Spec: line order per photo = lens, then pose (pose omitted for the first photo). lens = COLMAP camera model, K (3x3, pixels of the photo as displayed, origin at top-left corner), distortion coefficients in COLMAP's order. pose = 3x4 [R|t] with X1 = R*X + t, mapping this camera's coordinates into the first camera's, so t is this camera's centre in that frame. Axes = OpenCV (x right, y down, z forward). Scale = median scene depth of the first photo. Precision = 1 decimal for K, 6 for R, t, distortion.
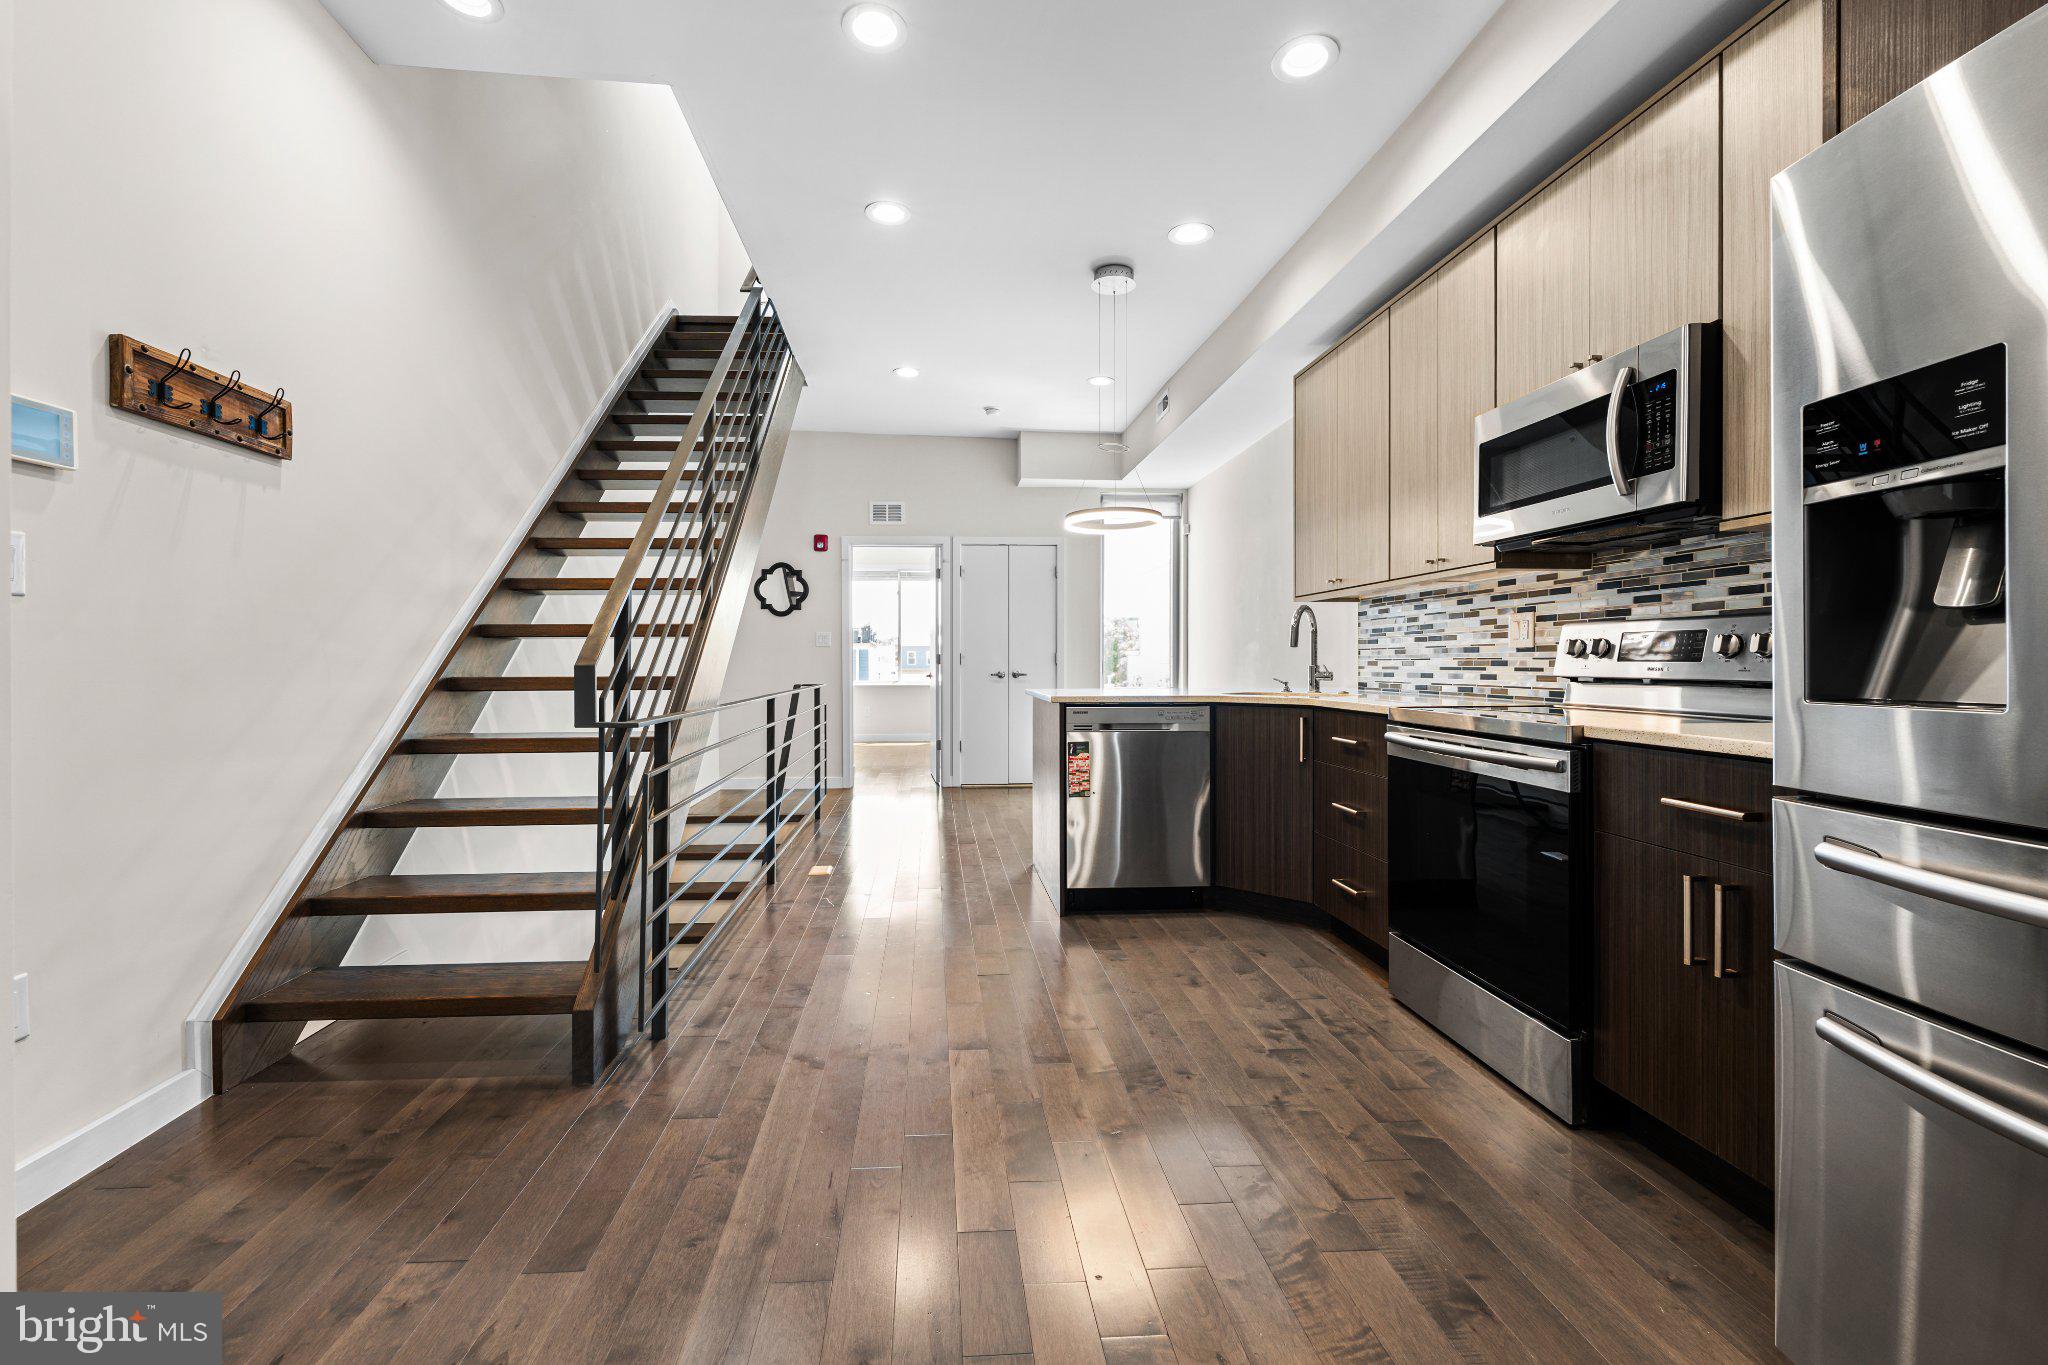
lens RADIAL K [[838.1, 0, 1019.0], [0, 838.1, 669.4], [0, 0, 1]] dist [-0.001108, 0.000126]
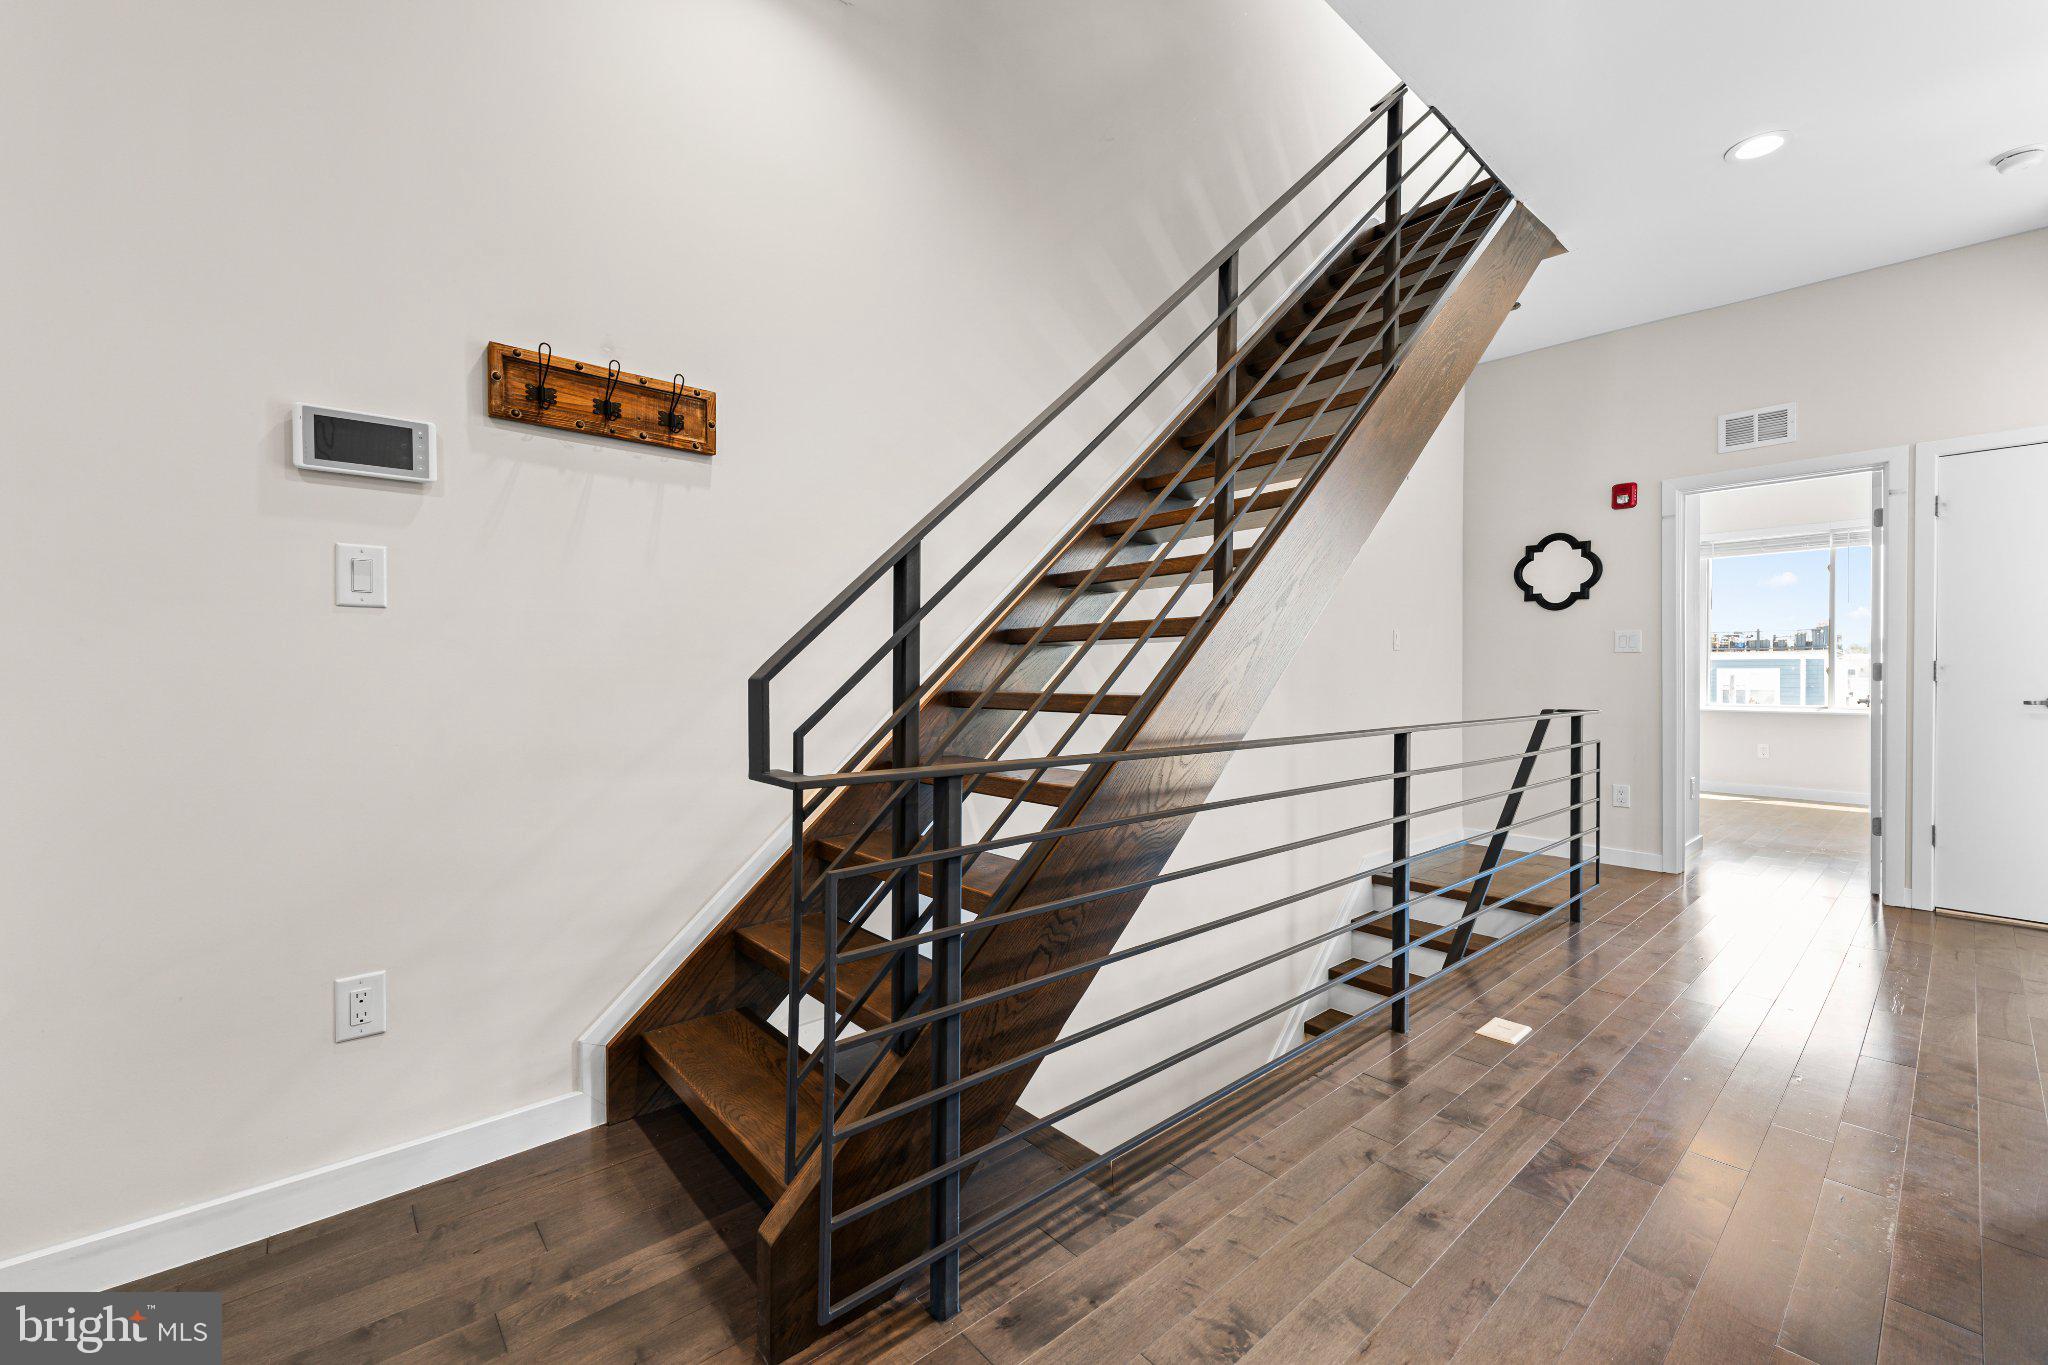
lens RADIAL K [[838.1, 0, 1008.4], [0, 838.1, 680.2], [0, 0, 1]] dist [-0.001108, 0.000126]
pose [[0.581549, 0.007062, -0.813481, 0.064324], [-0.008901, 0.999958, 0.002317, -0.004557], [0.813463, 0.005893, 0.581587, 0.621919]]
